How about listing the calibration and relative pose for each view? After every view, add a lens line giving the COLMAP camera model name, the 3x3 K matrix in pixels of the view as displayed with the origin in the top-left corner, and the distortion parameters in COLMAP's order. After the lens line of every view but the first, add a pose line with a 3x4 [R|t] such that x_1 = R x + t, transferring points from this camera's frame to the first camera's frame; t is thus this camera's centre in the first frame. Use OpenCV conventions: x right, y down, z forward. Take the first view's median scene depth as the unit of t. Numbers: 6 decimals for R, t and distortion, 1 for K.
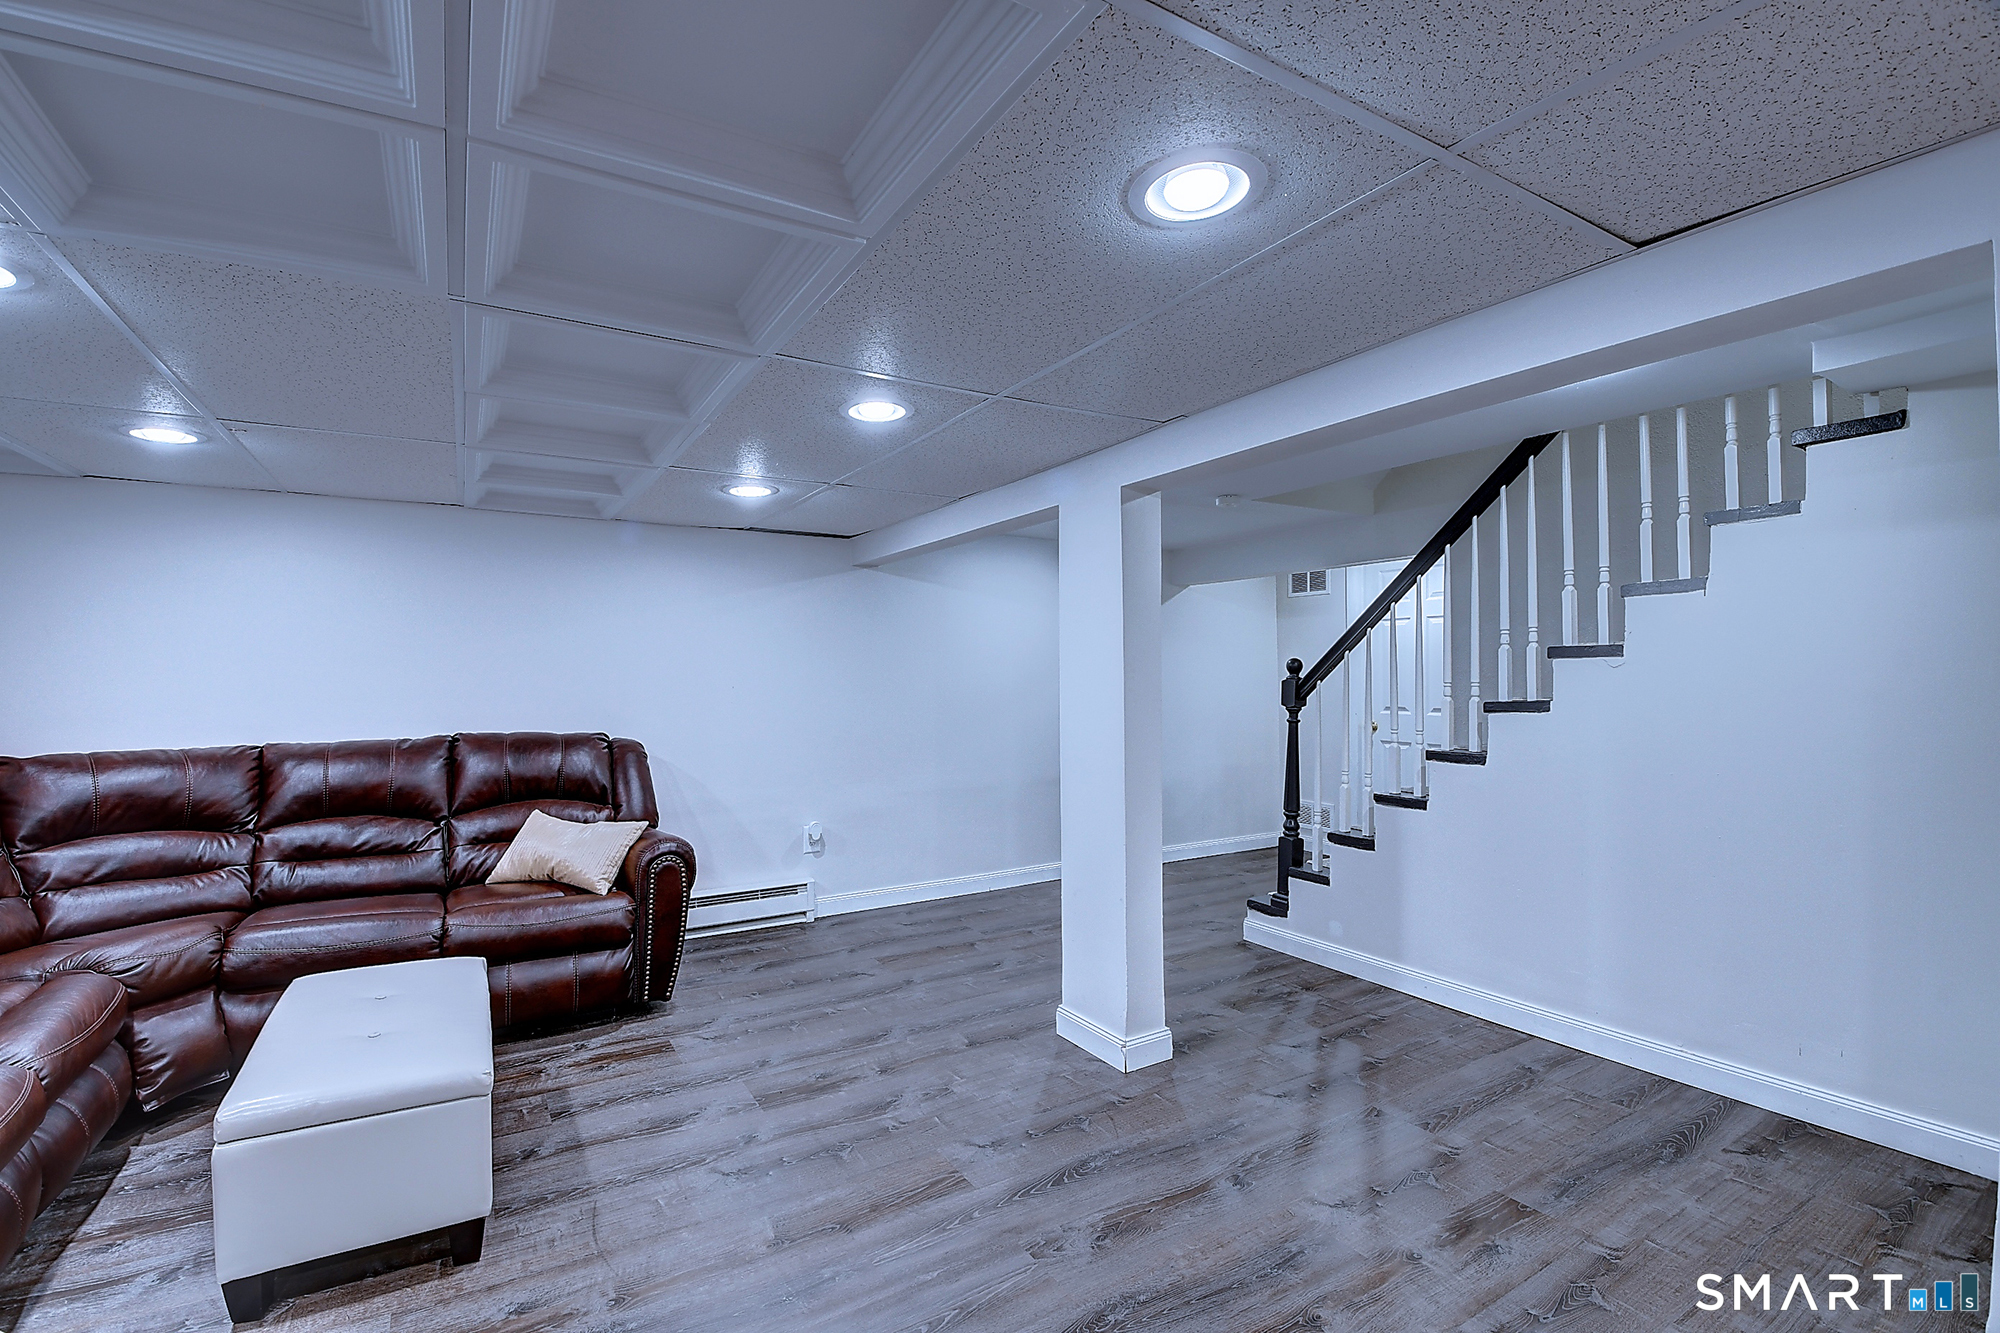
lens RADIAL K [[900.4, 0, 1000.0], [0, 900.4, 666.5], [0, 0, 1]] dist [-0.001592, -0.000507]
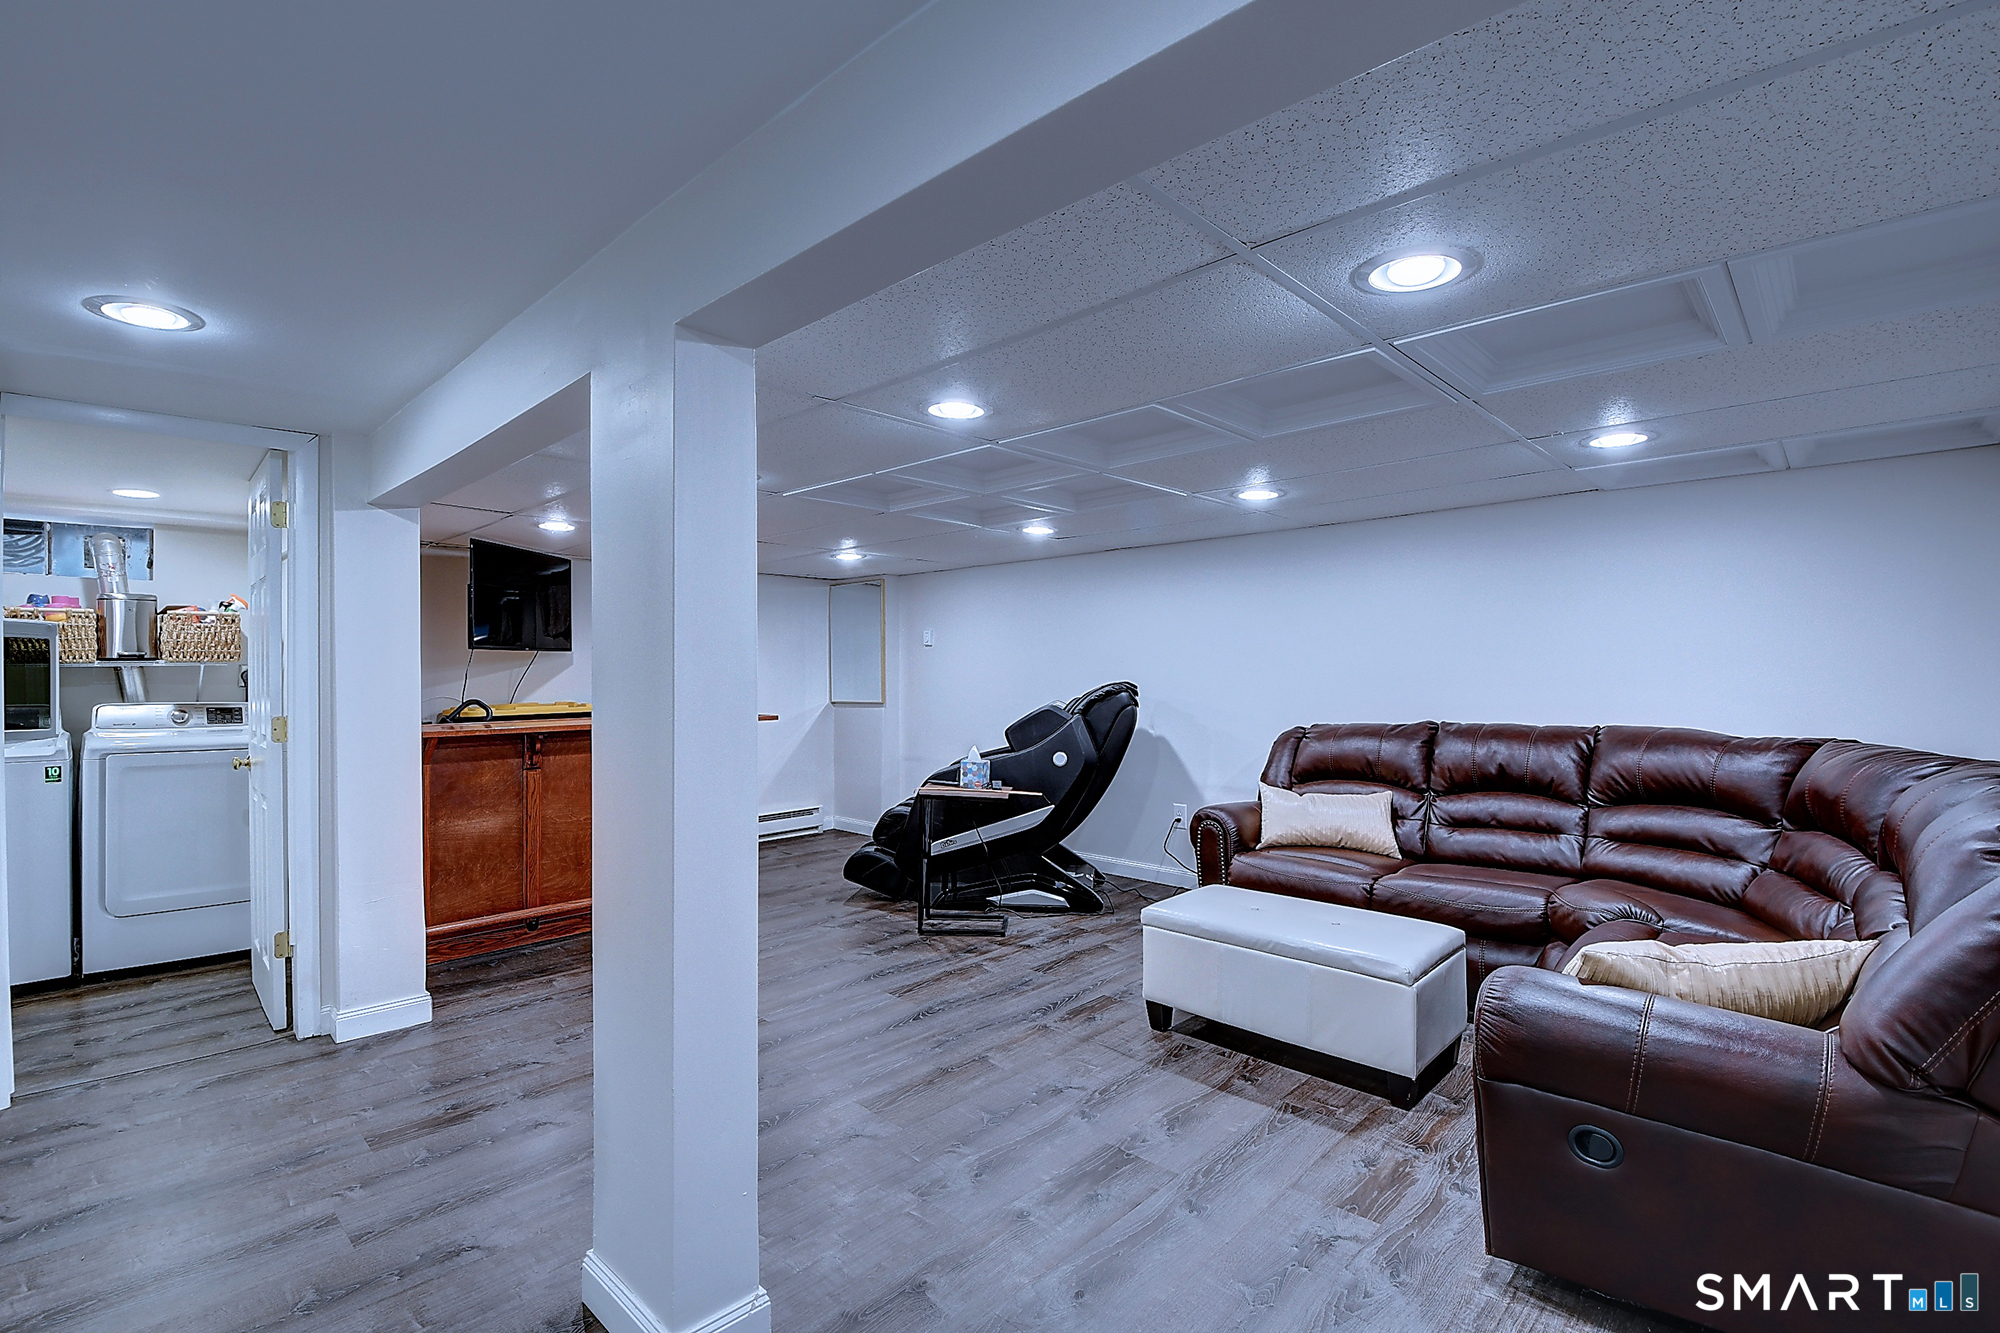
lens RADIAL K [[917.5, 0, 982.7], [0, 917.5, 668.2], [0, 0, 1]] dist [0.009618, -0.026586]
pose [[-0.970613, 0.008730, -0.240487, 0.087607], [0.012065, 0.999850, -0.012396, 0.020448], [0.240342, -0.014933, -0.970573, 2.011957]]
